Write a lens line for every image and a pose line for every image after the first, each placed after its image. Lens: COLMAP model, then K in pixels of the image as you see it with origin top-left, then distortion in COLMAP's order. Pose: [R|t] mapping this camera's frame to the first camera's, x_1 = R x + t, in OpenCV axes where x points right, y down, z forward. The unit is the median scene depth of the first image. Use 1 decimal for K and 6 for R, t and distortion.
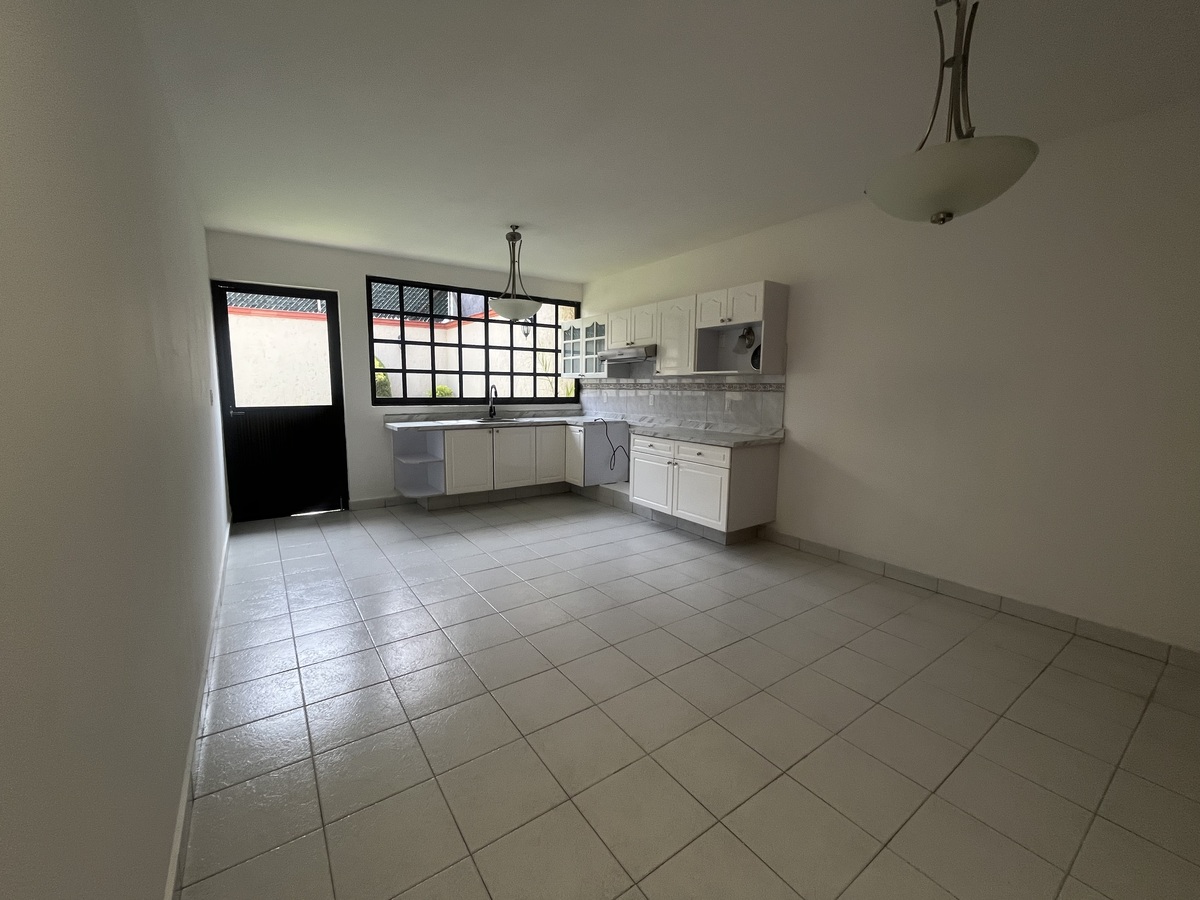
lens RADIAL K [[488.6, 0, 598.8], [0, 488.6, 449.4], [0, 0, 1]] dist [-0.002300, -0.000233]
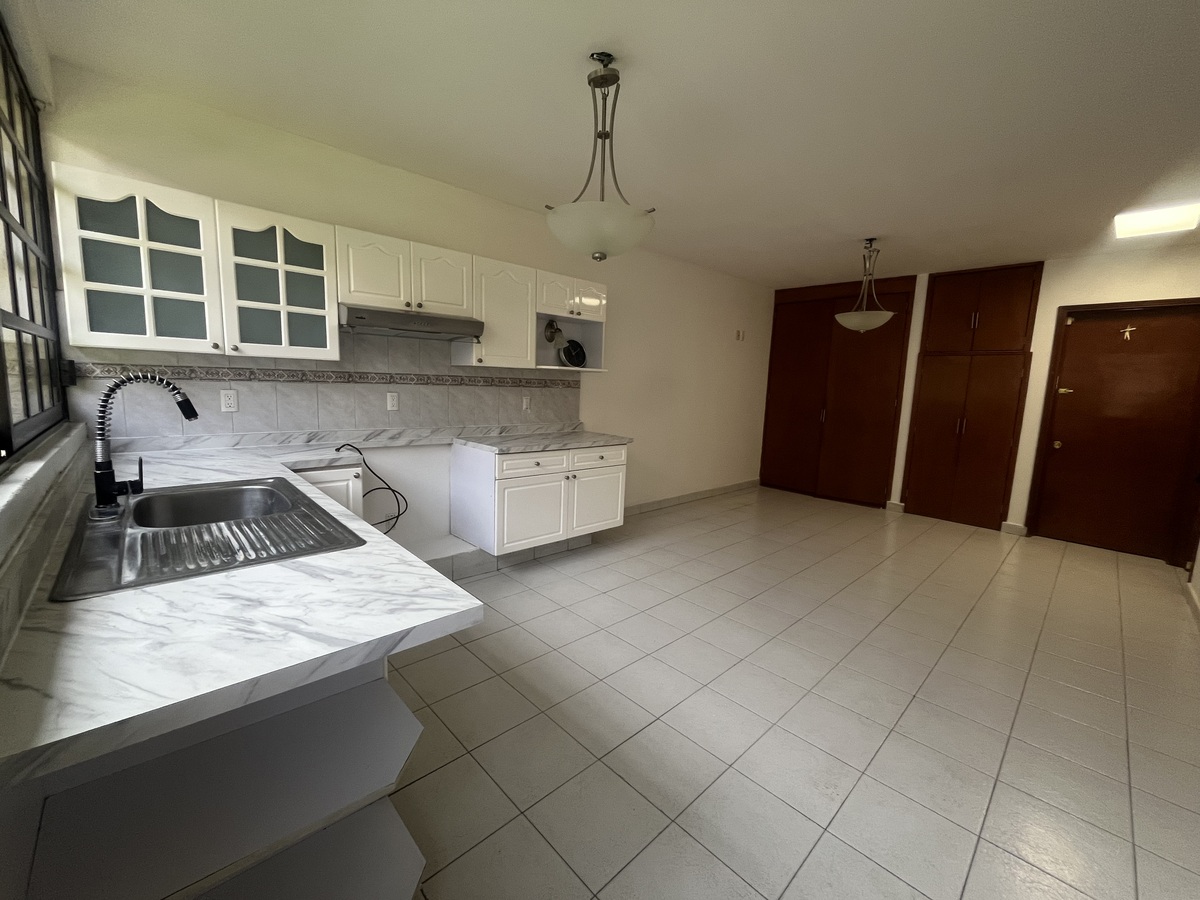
lens RADIAL K [[488.6, 0, 598.8], [0, 488.6, 449.4], [0, 0, 1]] dist [-0.002300, -0.000233]
pose [[-0.149635, -0.148574, 0.977515, -0.593367], [0.090237, 0.982468, 0.163140, -0.133997], [-0.984615, 0.112619, -0.133605, 0.948688]]
